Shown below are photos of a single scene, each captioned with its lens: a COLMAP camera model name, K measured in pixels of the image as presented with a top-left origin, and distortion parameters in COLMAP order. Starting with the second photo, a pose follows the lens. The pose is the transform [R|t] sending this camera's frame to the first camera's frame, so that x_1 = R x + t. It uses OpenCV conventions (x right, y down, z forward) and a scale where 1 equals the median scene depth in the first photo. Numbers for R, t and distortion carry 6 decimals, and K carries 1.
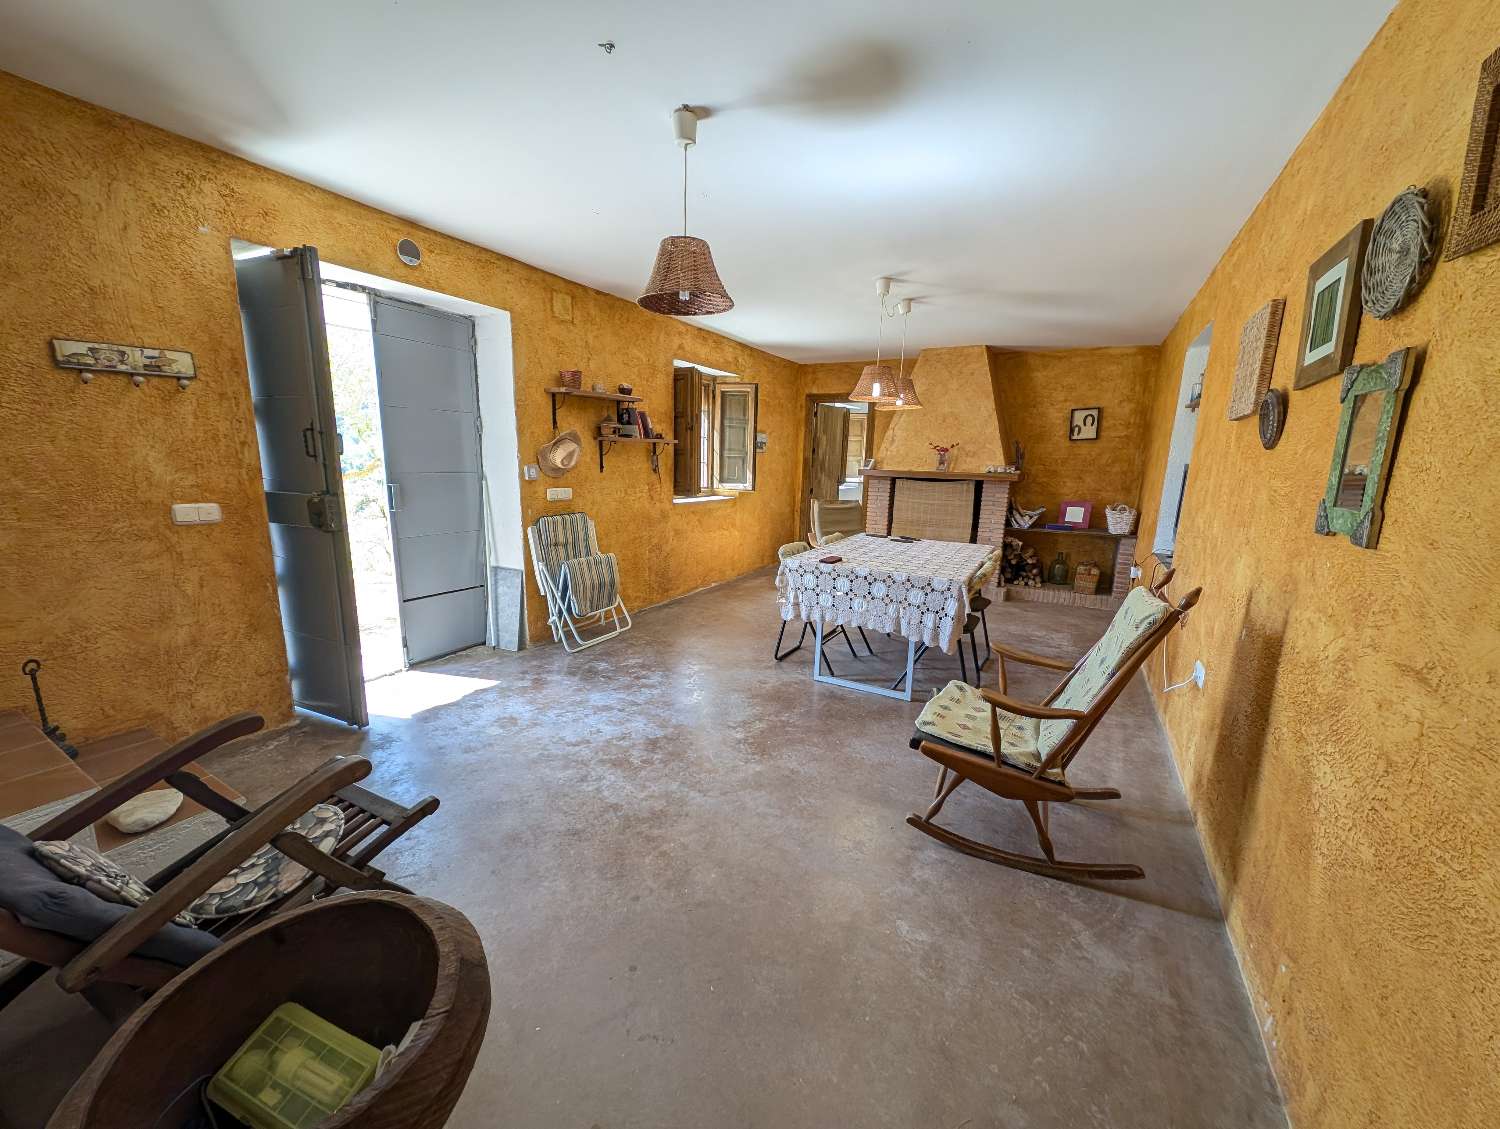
lens RADIAL K [[563.4, 0, 748.6], [0, 563.4, 566.9], [0, 0, 1]] dist [0.005858, -0.003056]
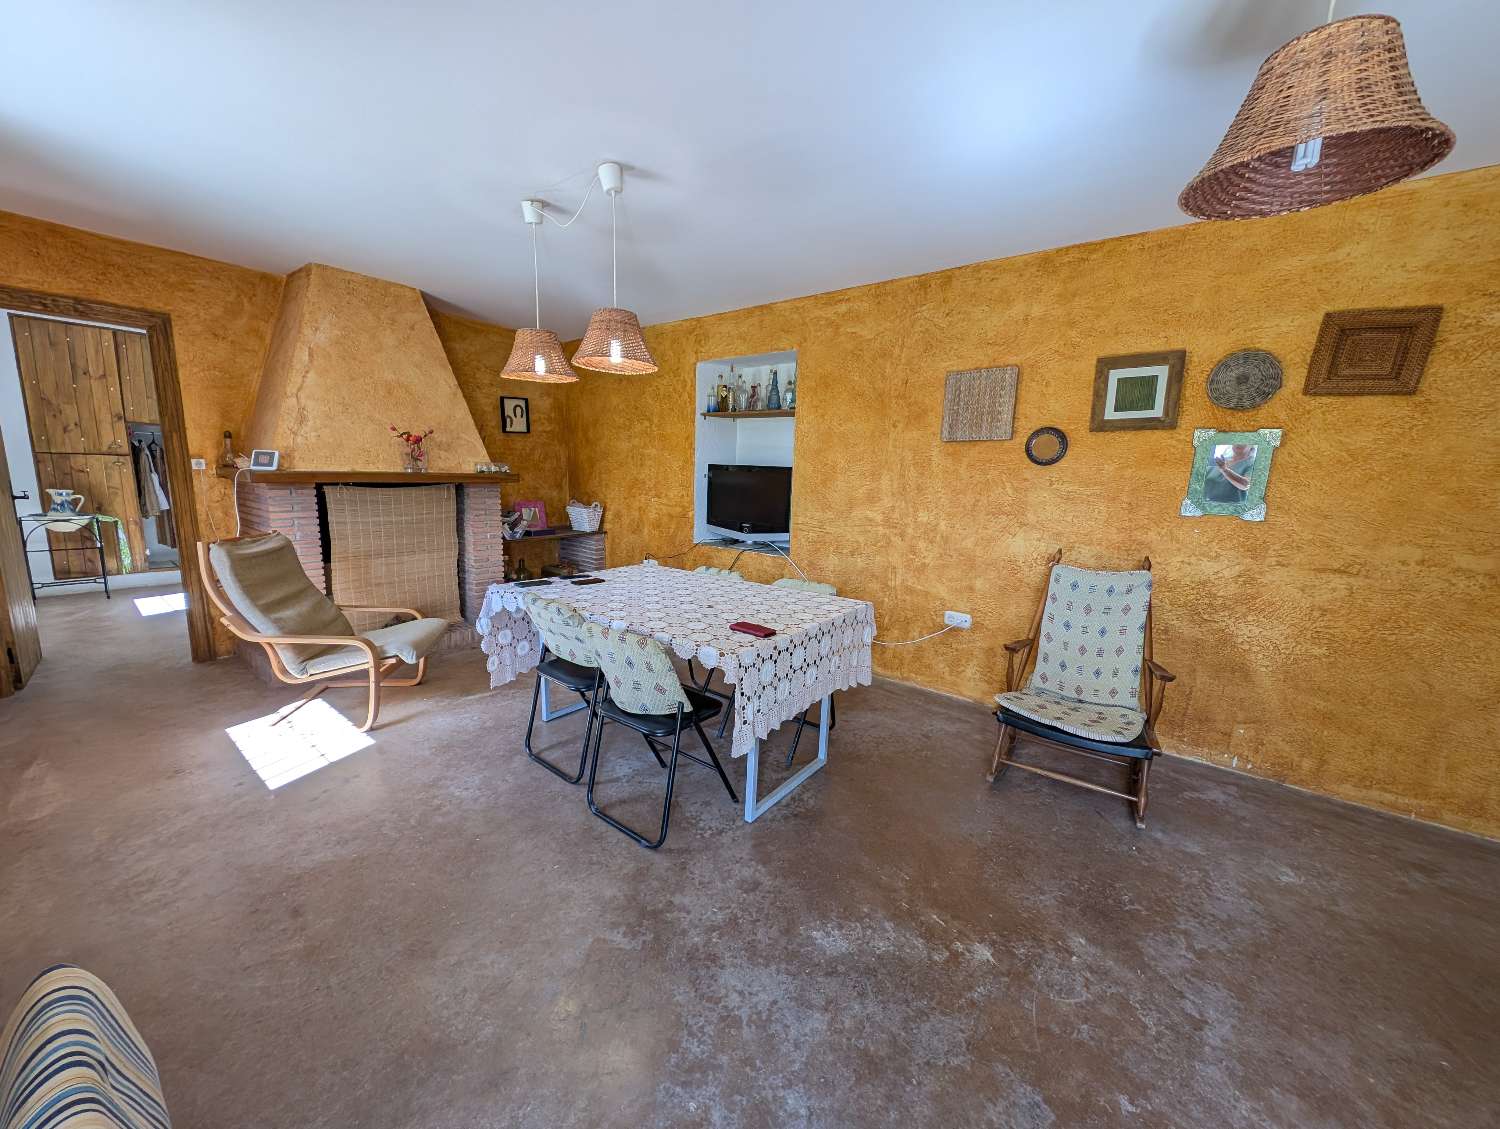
lens RADIAL K [[563.4, 0, 746.9], [0, 563.4, 567.8], [0, 0, 1]] dist [0.005858, -0.003056]
pose [[0.143863, -0.188908, 0.971399, -0.266124], [0.161068, 0.972991, 0.165364, -0.108320], [-0.976402, 0.132671, 0.170405, 0.530009]]
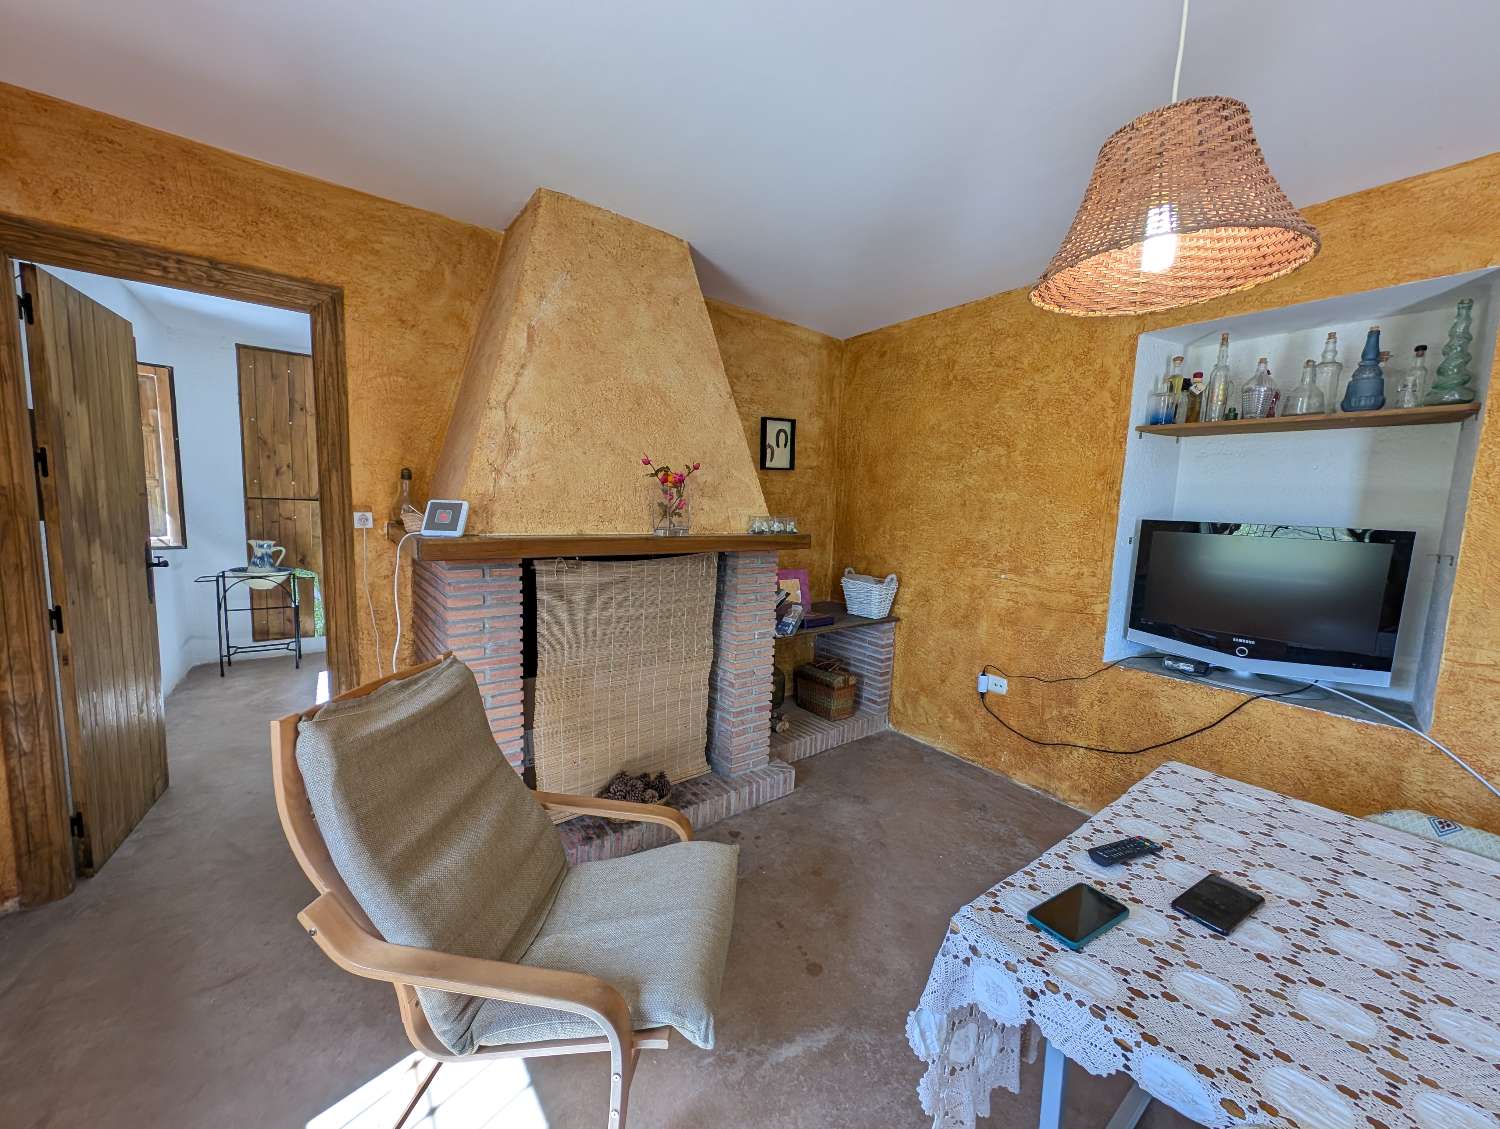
lens RADIAL K [[563.4, 0, 748.3], [0, 563.4, 568.4], [0, 0, 1]] dist [0.005858, -0.003056]
pose [[0.392473, -0.114572, 0.912599, 0.011565], [0.149805, 0.986925, 0.059478, -0.163379], [-0.907482, 0.113368, 0.404505, 0.808225]]
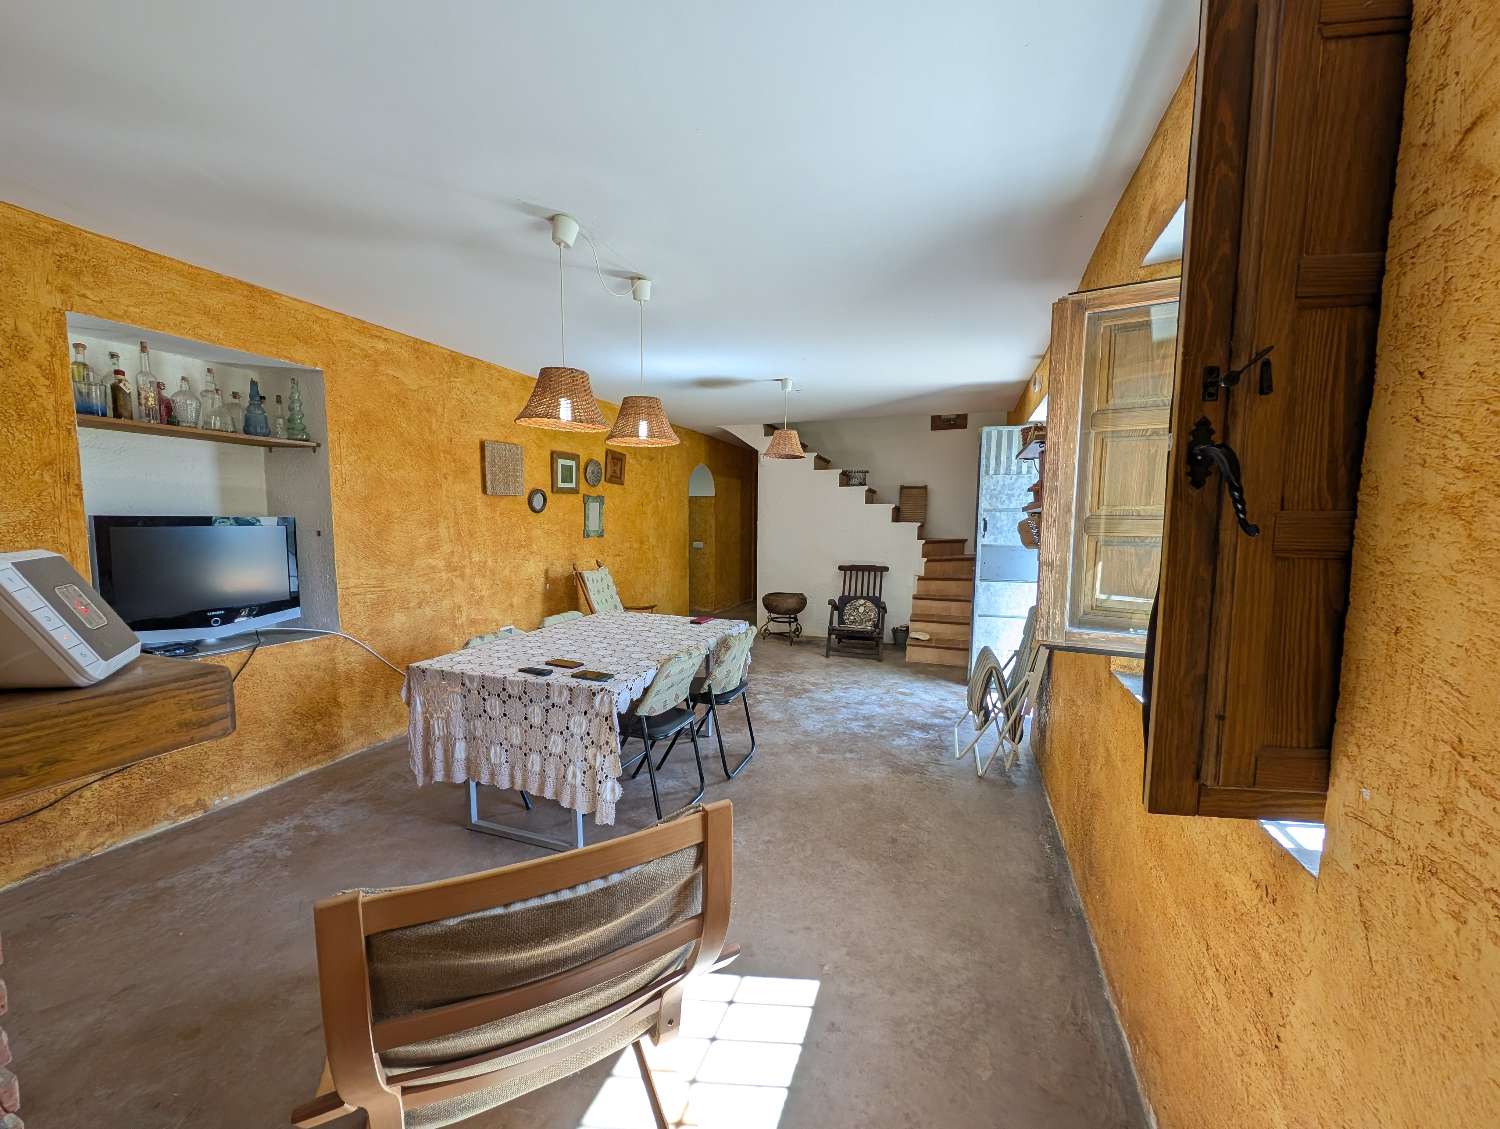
lens RADIAL K [[563.4, 0, 742.6], [0, 563.4, 570.0], [0, 0, 1]] dist [0.005858, -0.003056]
pose [[-0.987579, -0.021118, -0.155697, 0.139437], [-0.064096, 0.958874, 0.276500, -0.234466], [0.143454, 0.283045, -0.948318, 1.172167]]
